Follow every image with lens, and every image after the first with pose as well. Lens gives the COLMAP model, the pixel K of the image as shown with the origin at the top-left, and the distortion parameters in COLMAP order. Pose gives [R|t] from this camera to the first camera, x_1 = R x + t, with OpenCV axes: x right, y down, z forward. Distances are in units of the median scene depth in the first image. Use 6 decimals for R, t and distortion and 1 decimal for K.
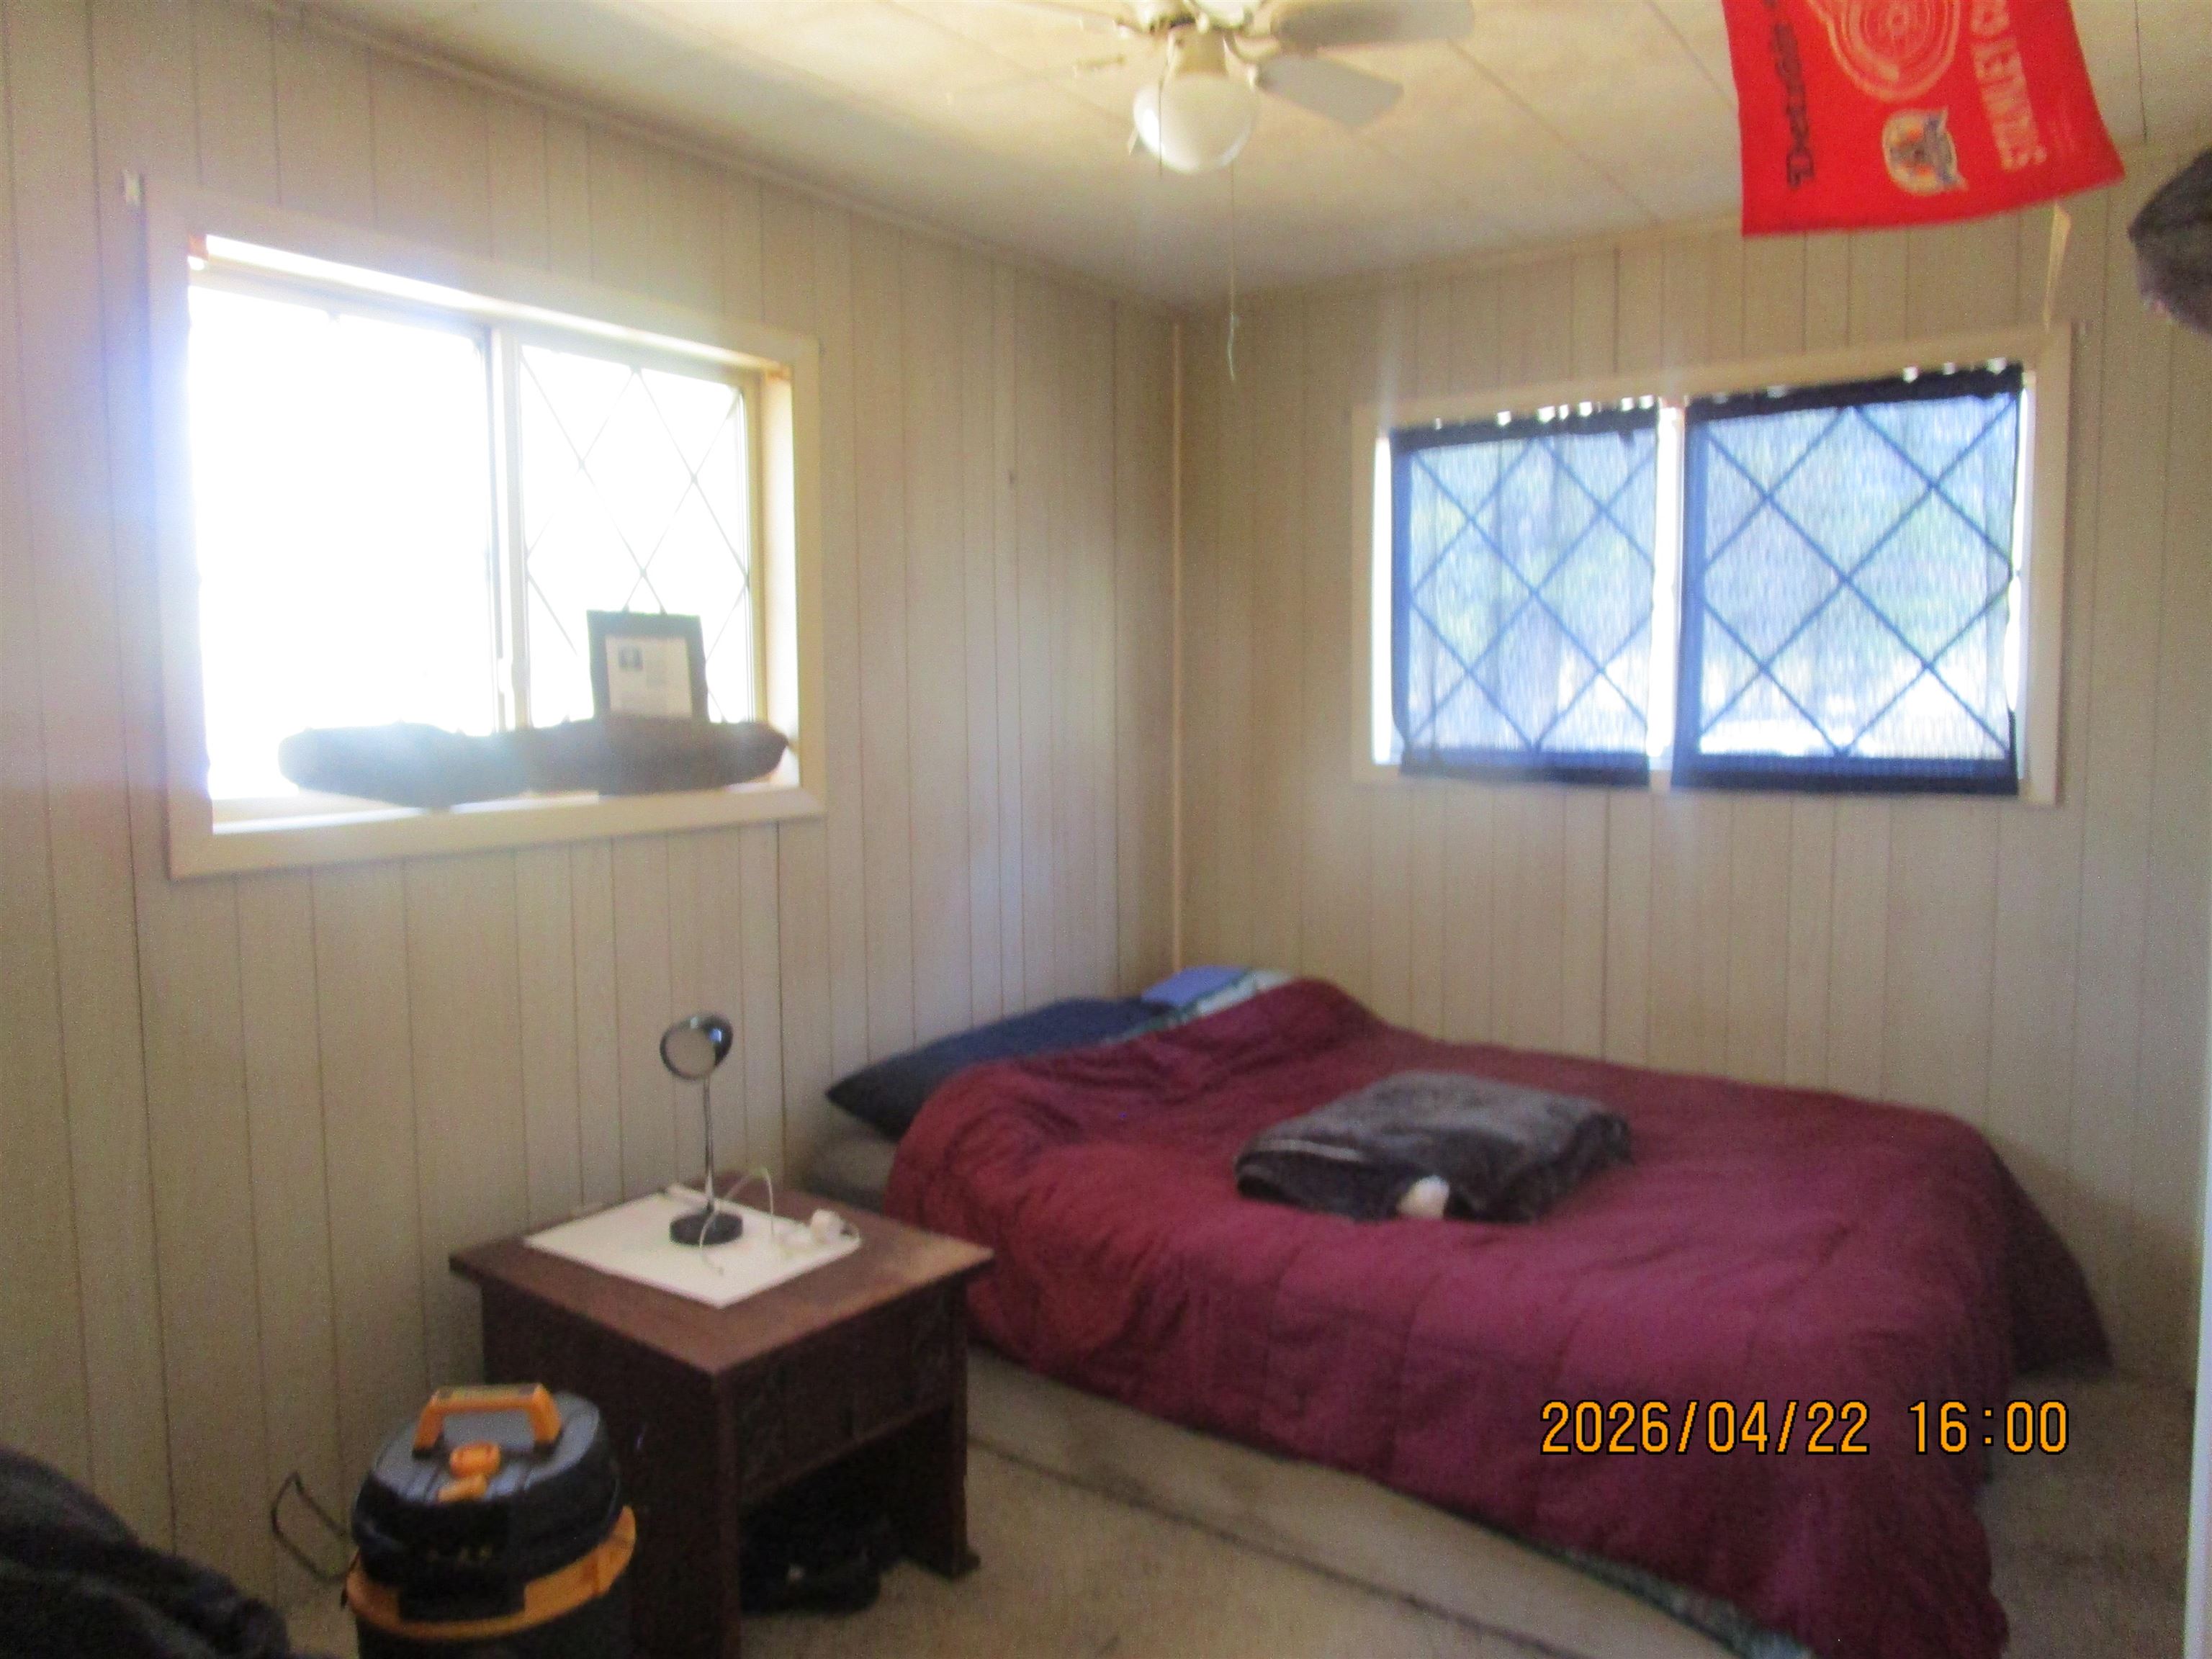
lens RADIAL K [[1580.6, 0, 1108.6], [0, 1580.6, 824.9], [0, 0, 1]] dist [-0.029537, 0.008297]
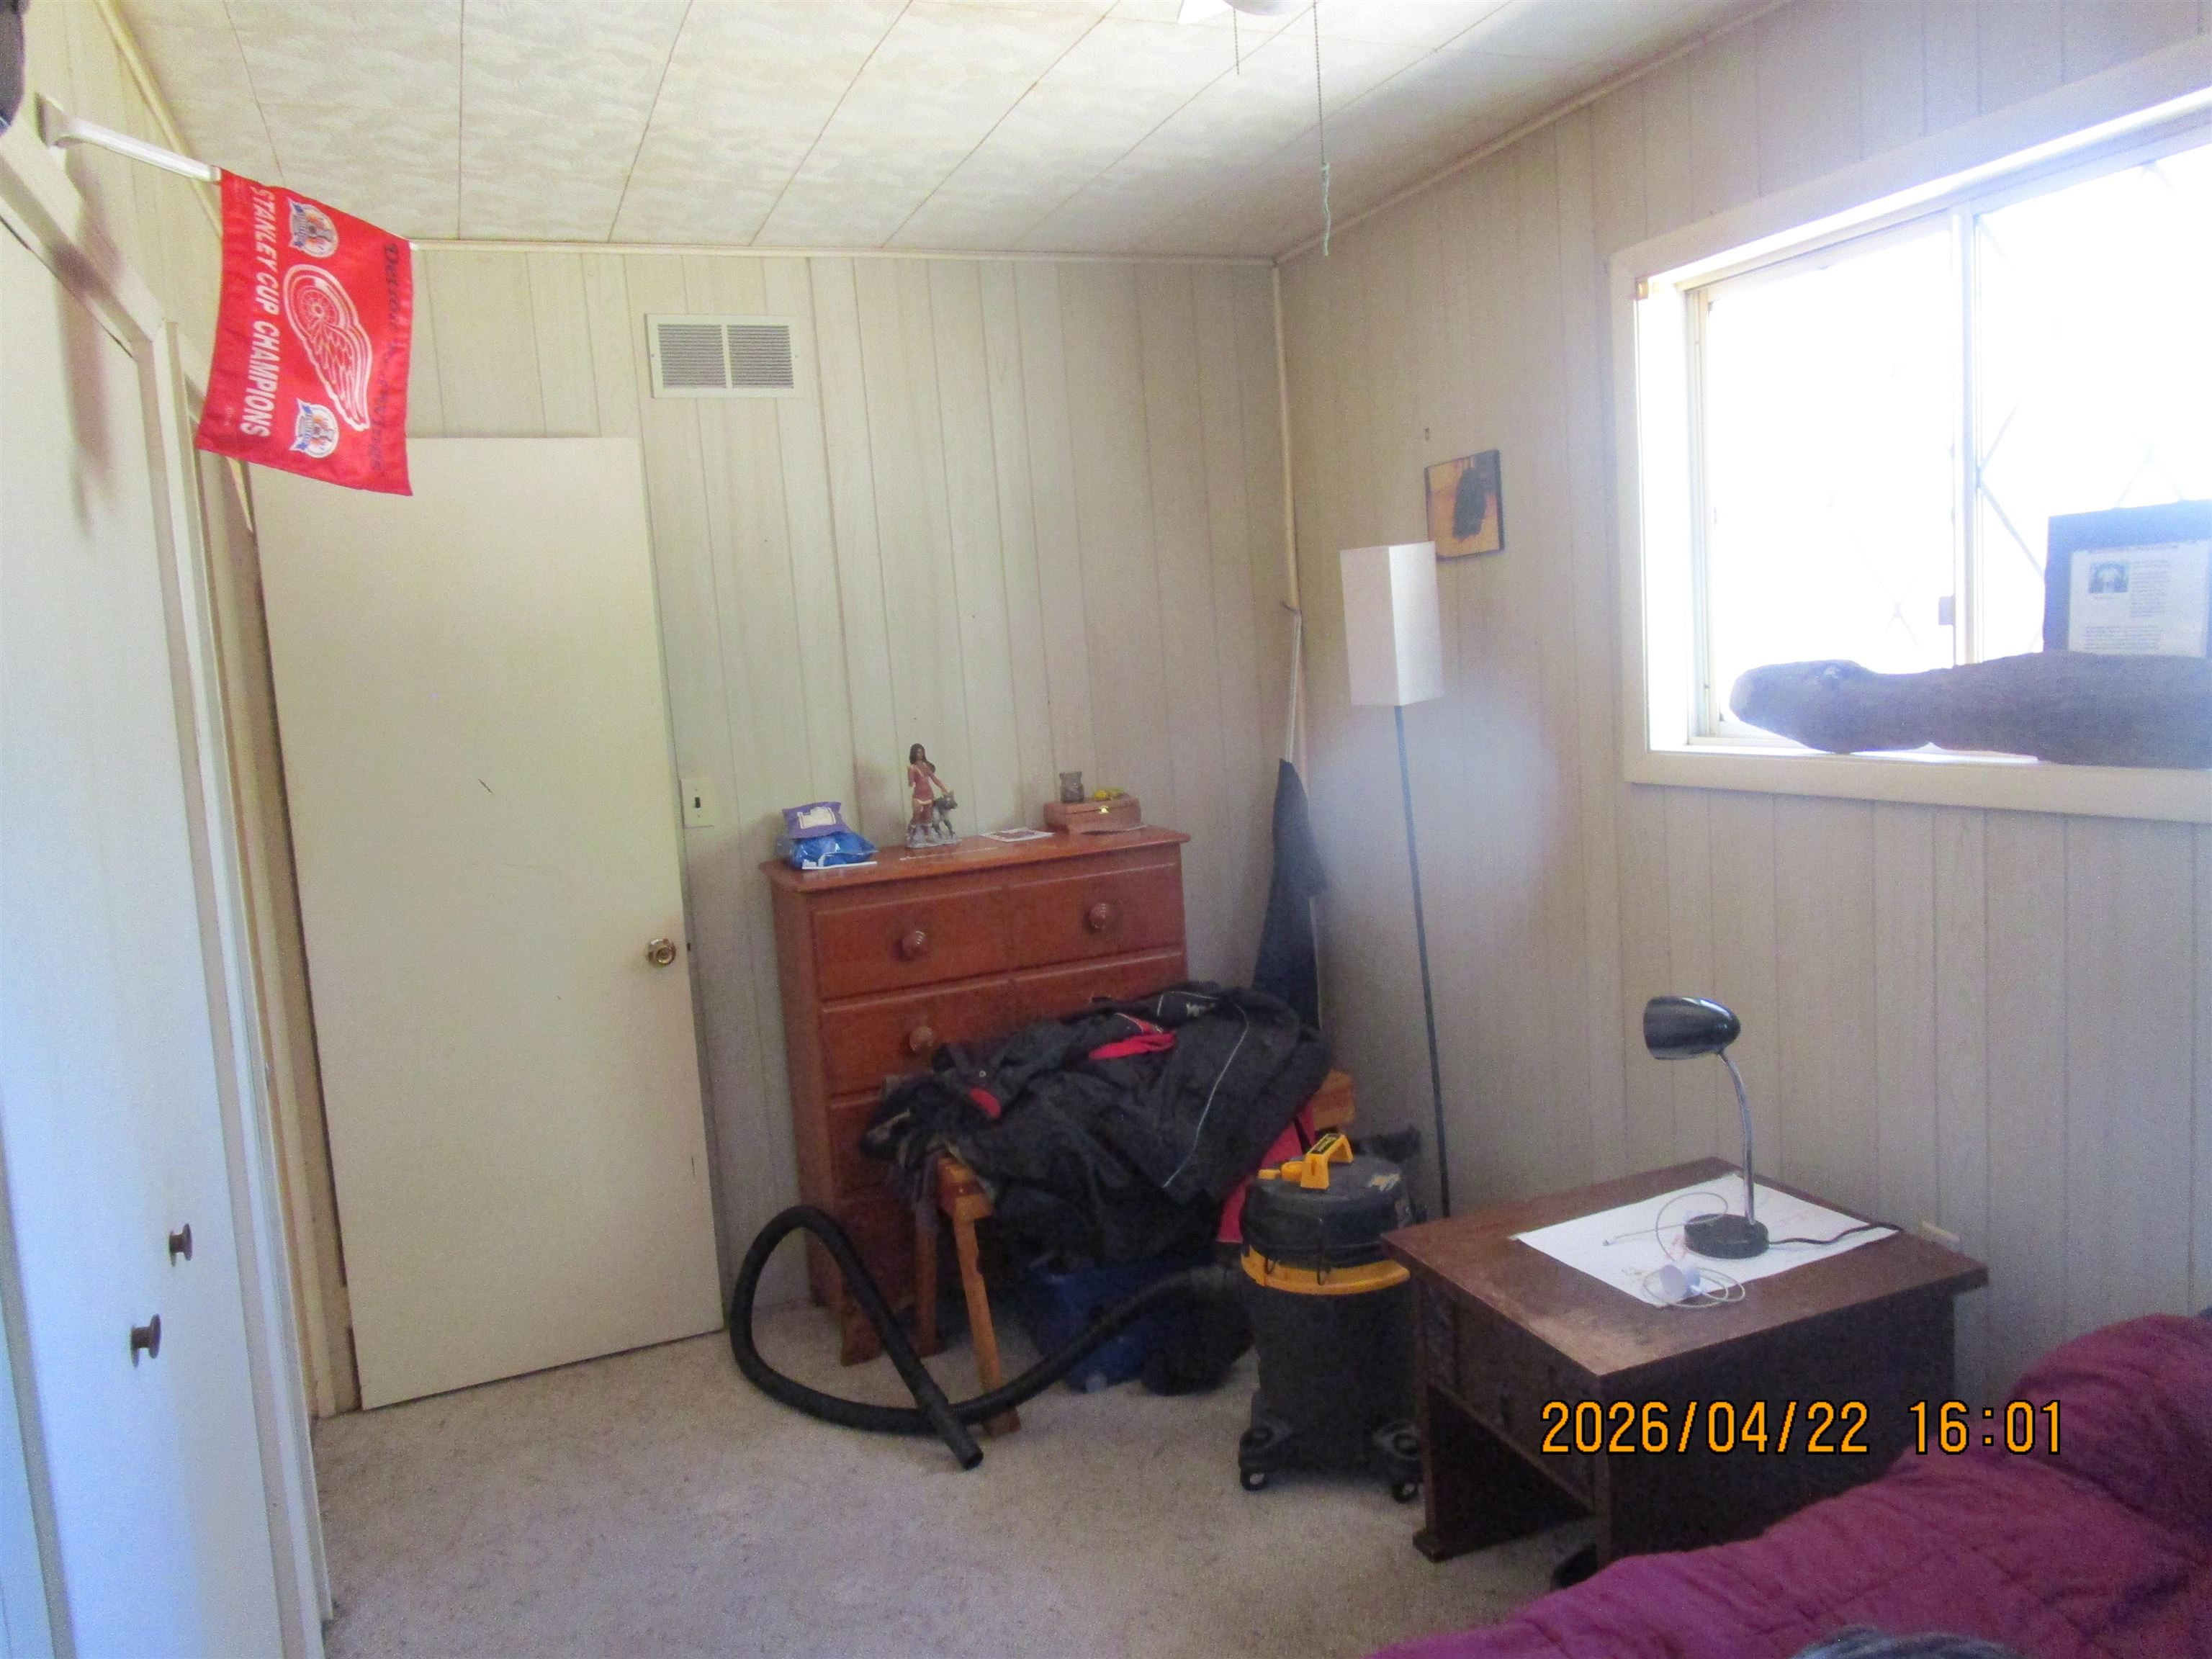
lens RADIAL K [[1580.6, 0, 1108.6], [0, 1580.6, 824.9], [0, 0, 1]] dist [-0.029537, 0.008297]
pose [[-0.550244, 0.123107, -0.825879, 0.619781], [-0.016264, 0.987304, 0.158005, -0.108060], [0.834845, 0.100374, -0.541256, 1.106235]]
